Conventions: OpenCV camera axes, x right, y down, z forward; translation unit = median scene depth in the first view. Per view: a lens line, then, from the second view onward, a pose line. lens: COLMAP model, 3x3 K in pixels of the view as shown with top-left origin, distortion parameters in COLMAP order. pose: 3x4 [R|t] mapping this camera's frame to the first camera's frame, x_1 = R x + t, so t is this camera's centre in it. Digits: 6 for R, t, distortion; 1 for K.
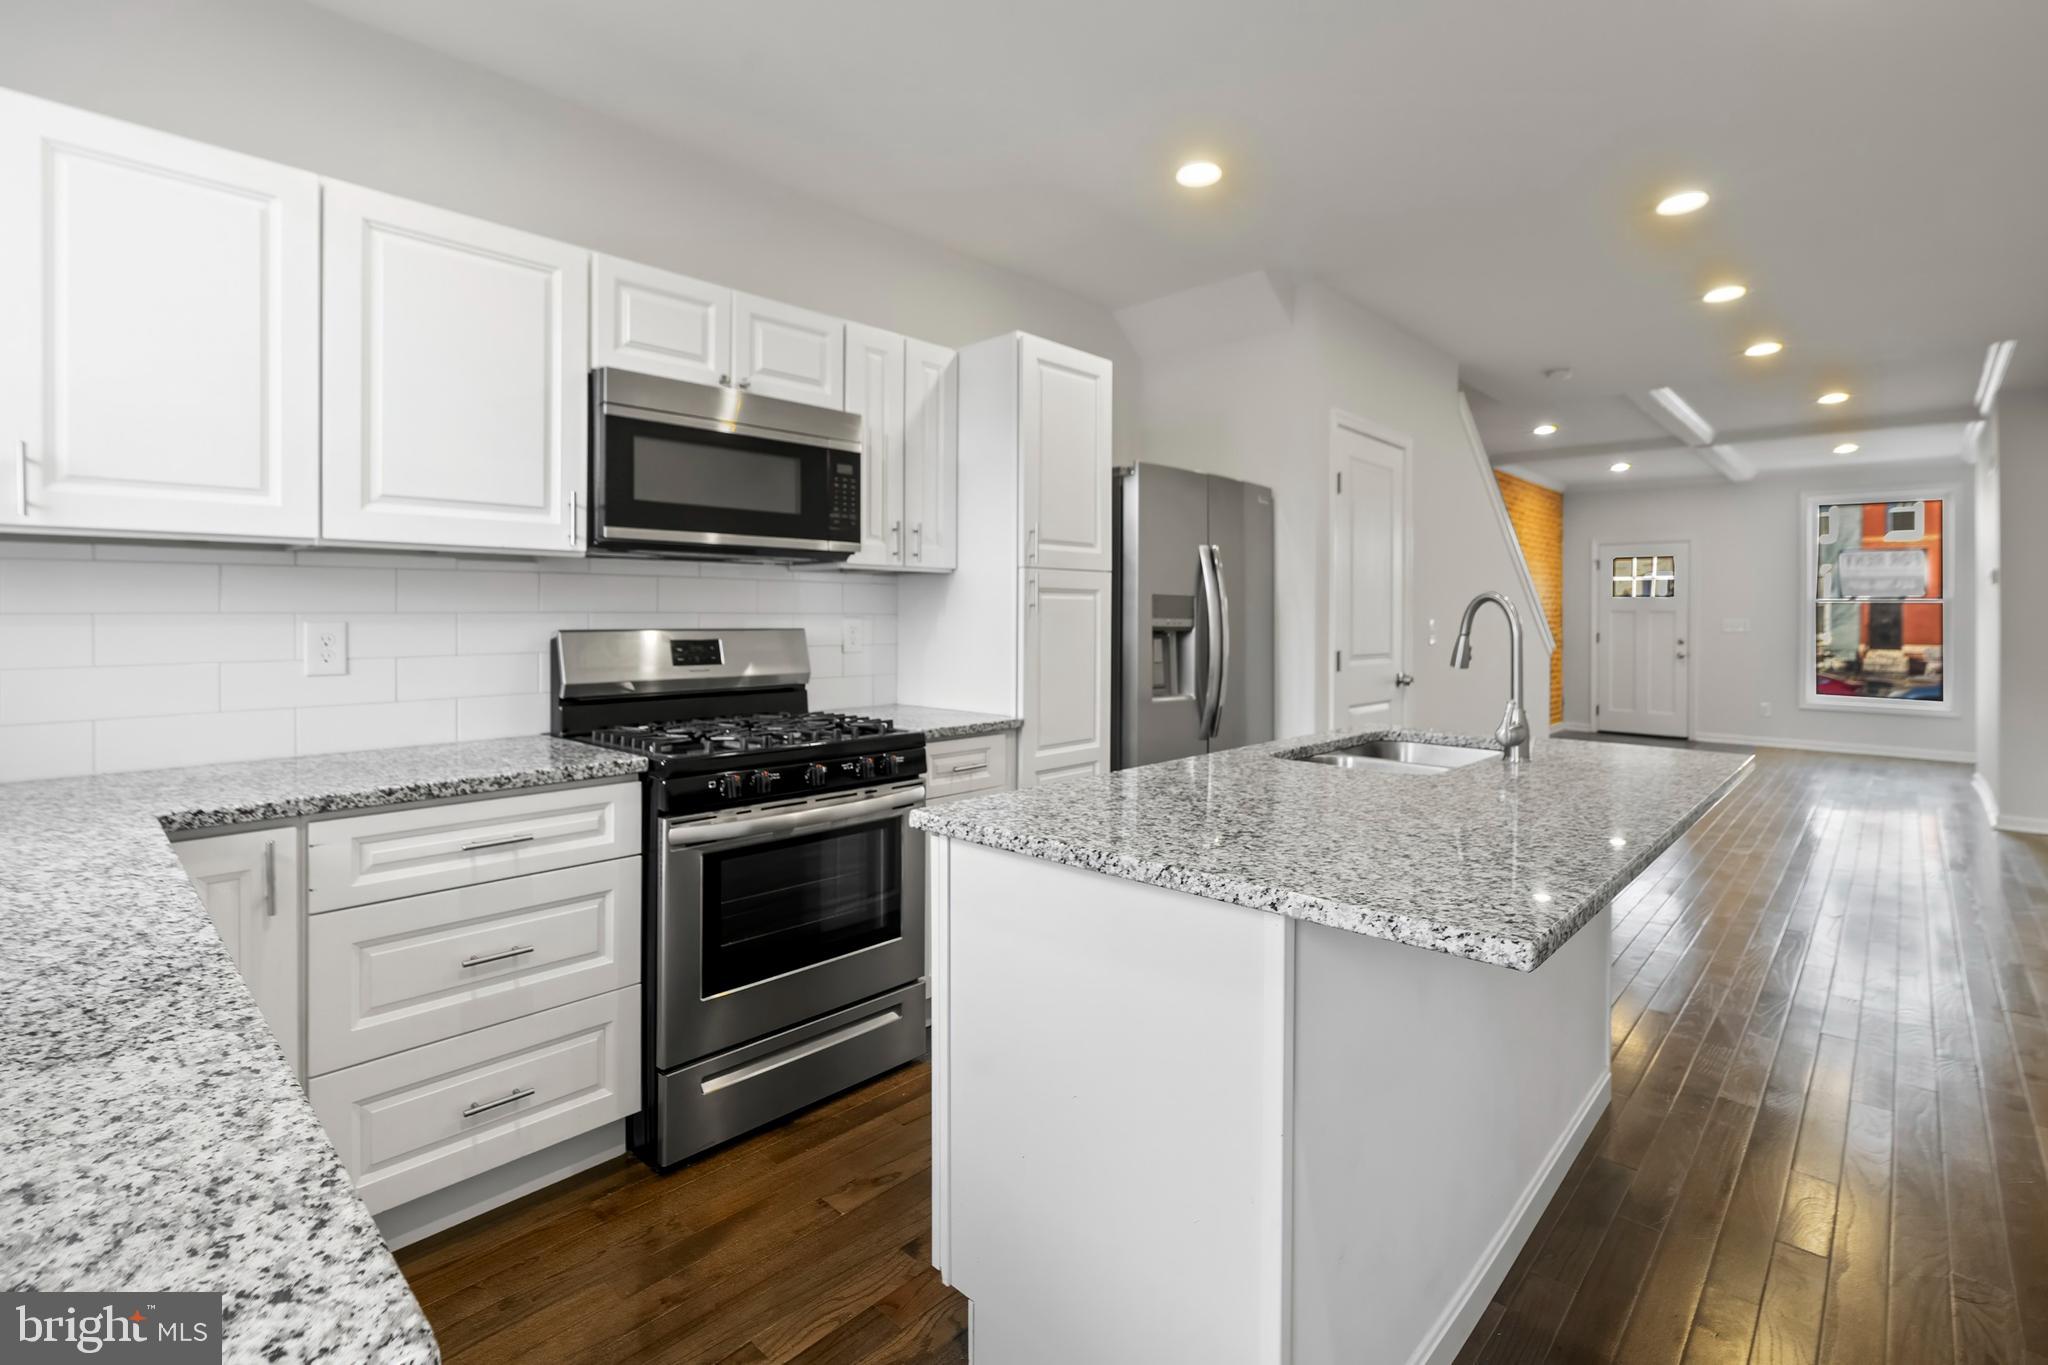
lens RADIAL K [[934.1, 0, 1037.6], [0, 934.1, 647.4], [0, 0, 1]] dist [-0.005699, 0.001856]
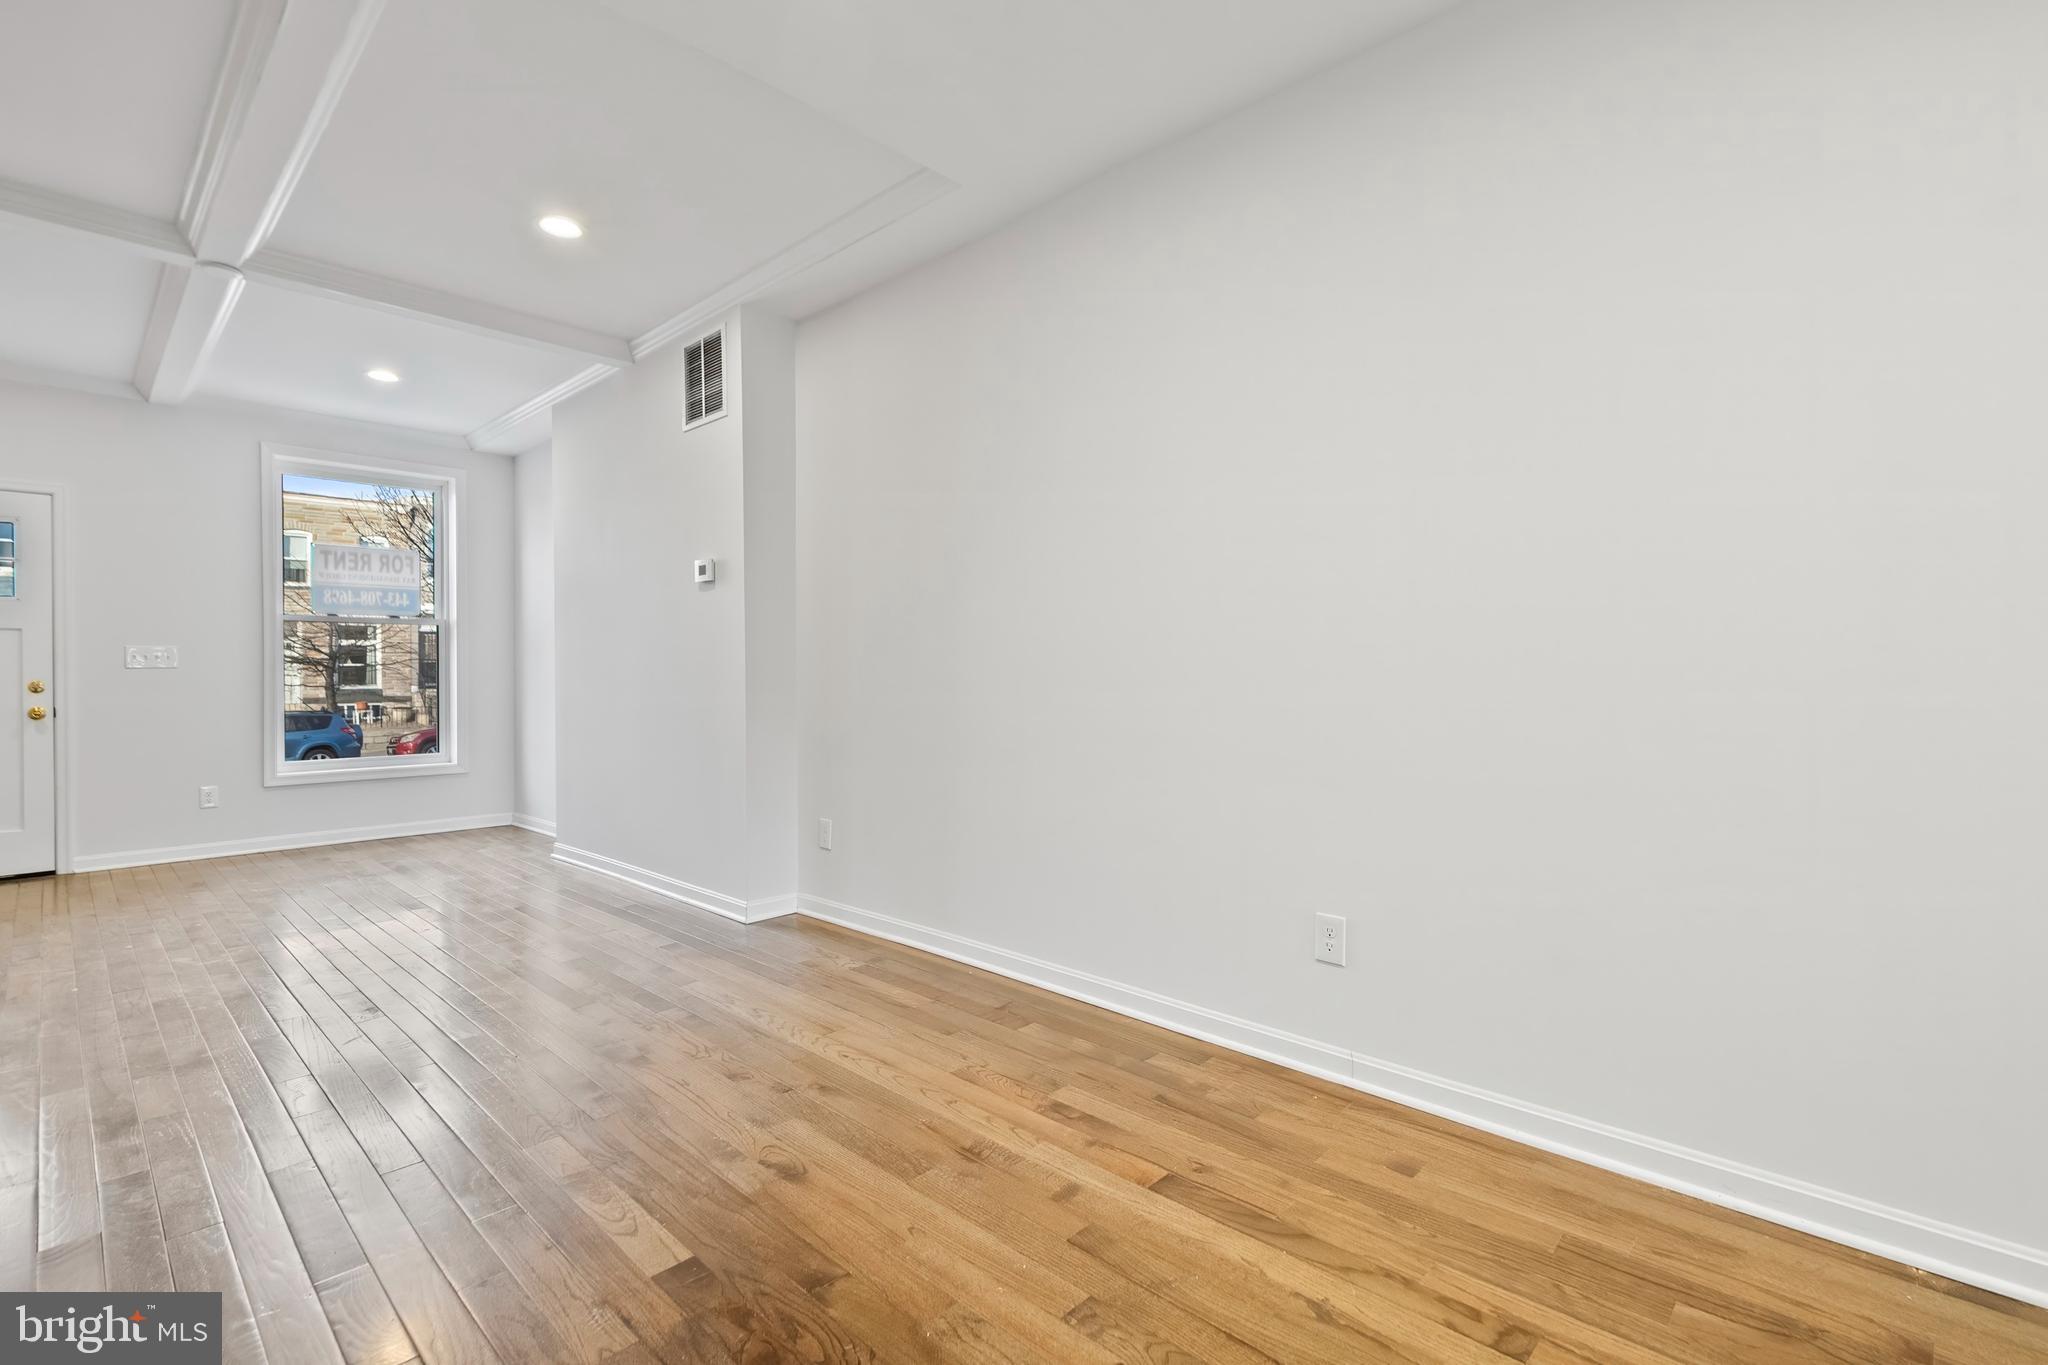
lens RADIAL K [[934.1, 0, 1022.3], [0, 934.1, 678.2], [0, 0, 1]] dist [-0.005699, 0.001856]
pose [[0.016042, -0.007405, 0.999844, 0.702560], [0.036258, 0.999319, 0.006820, 0.021373], [-0.999214, 0.036143, 0.016300, 1.661280]]
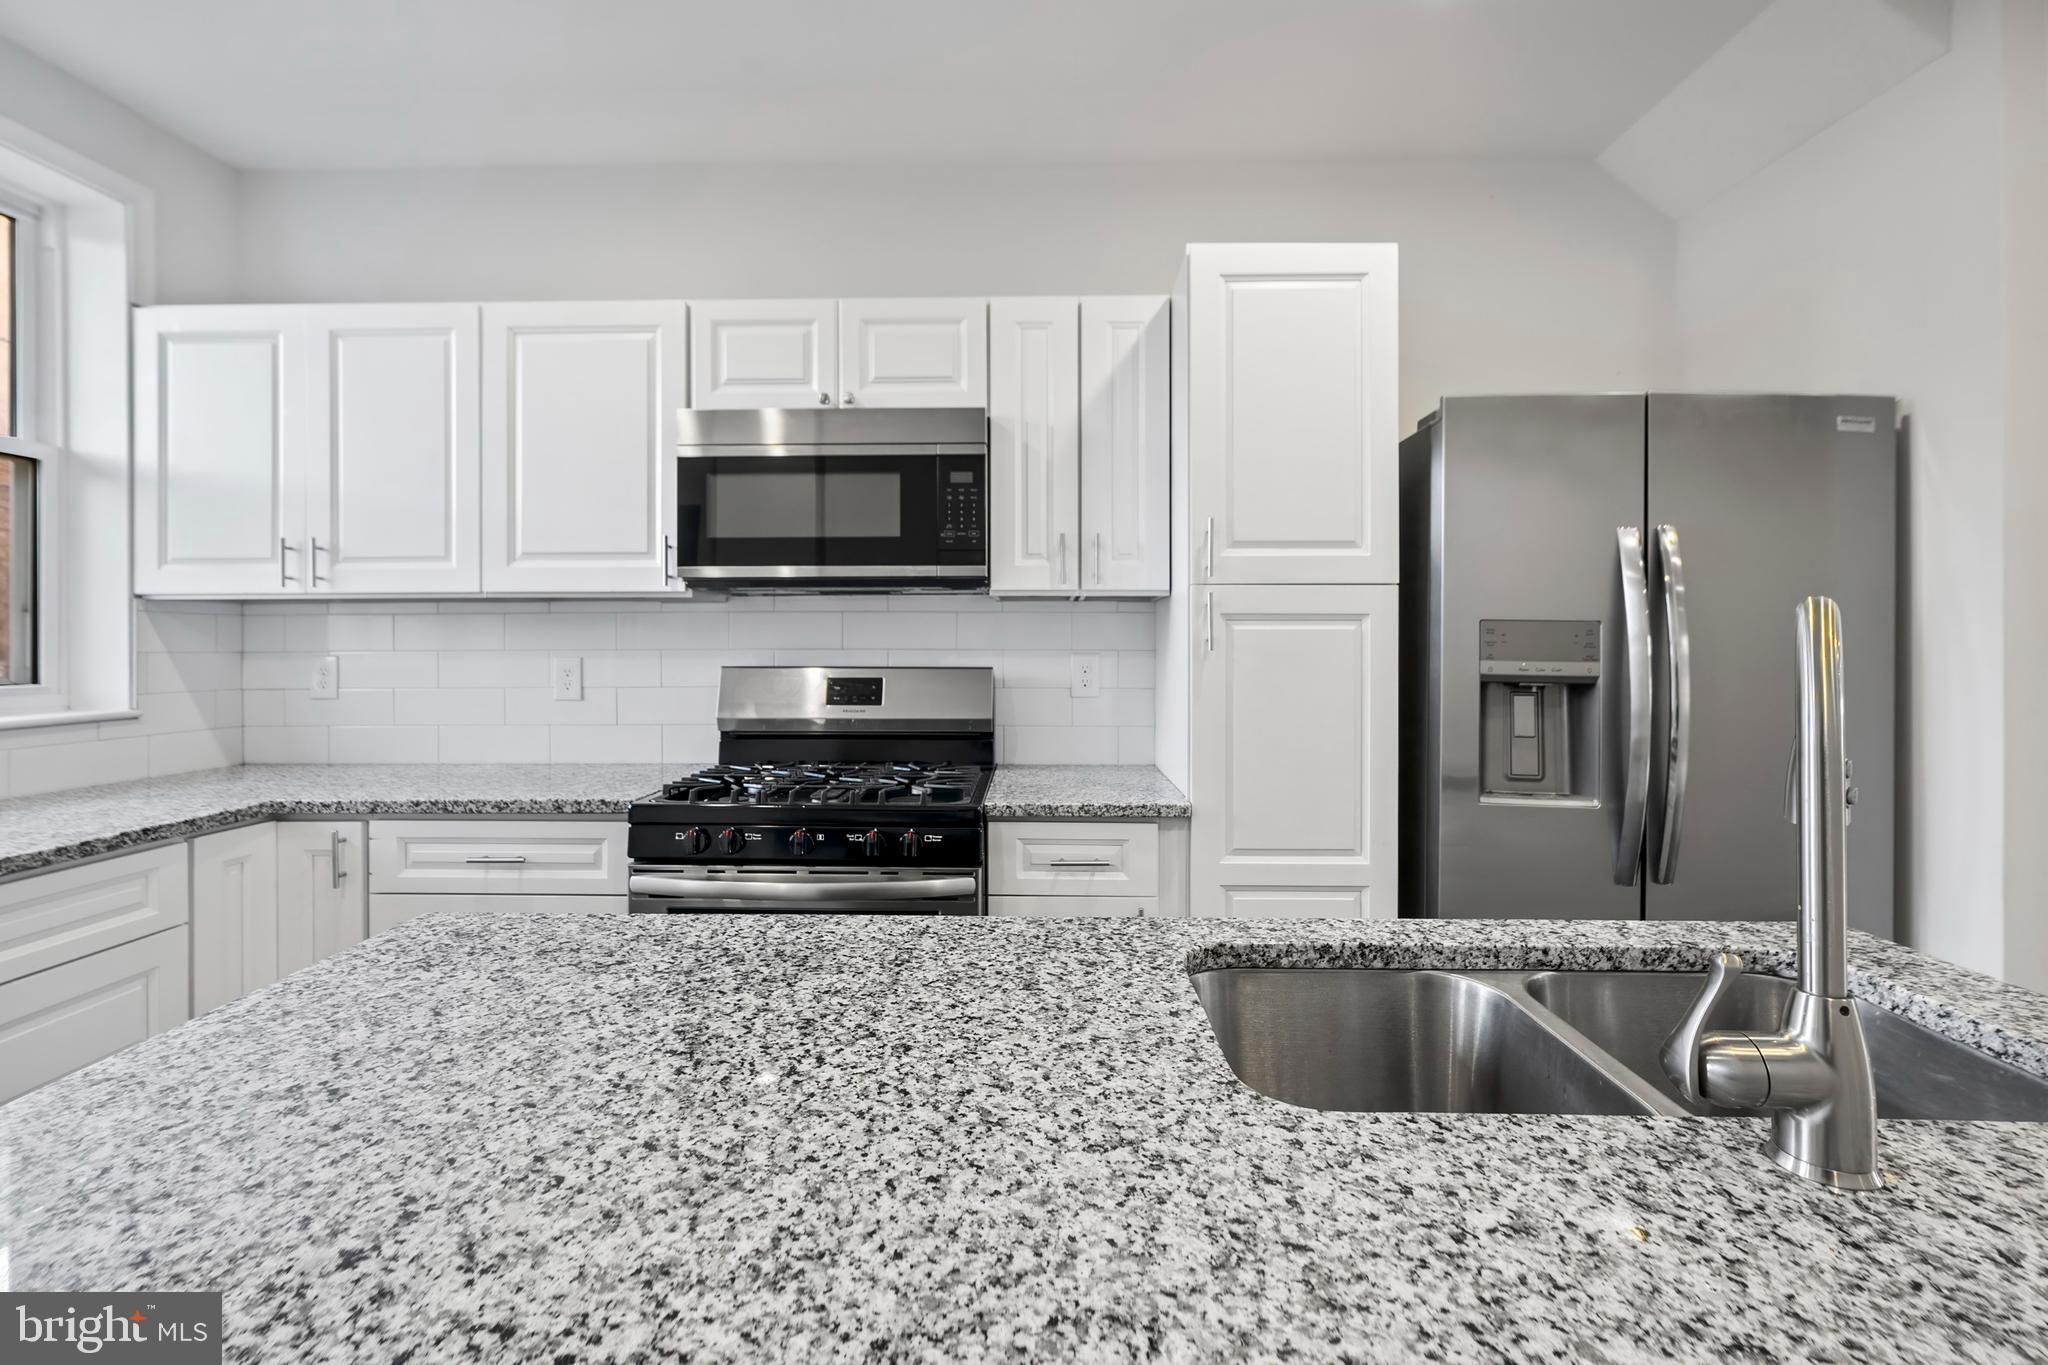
lens RADIAL K [[934.1, 0, 1029.3], [0, 934.1, 658.4], [0, 0, 1]] dist [-0.005699, 0.001856]
pose [[0.670900, 0.011815, -0.741453, 0.448632], [-0.024651, 0.999676, -0.006376, -0.026164], [0.741138, 0.022555, 0.670974, 0.490932]]
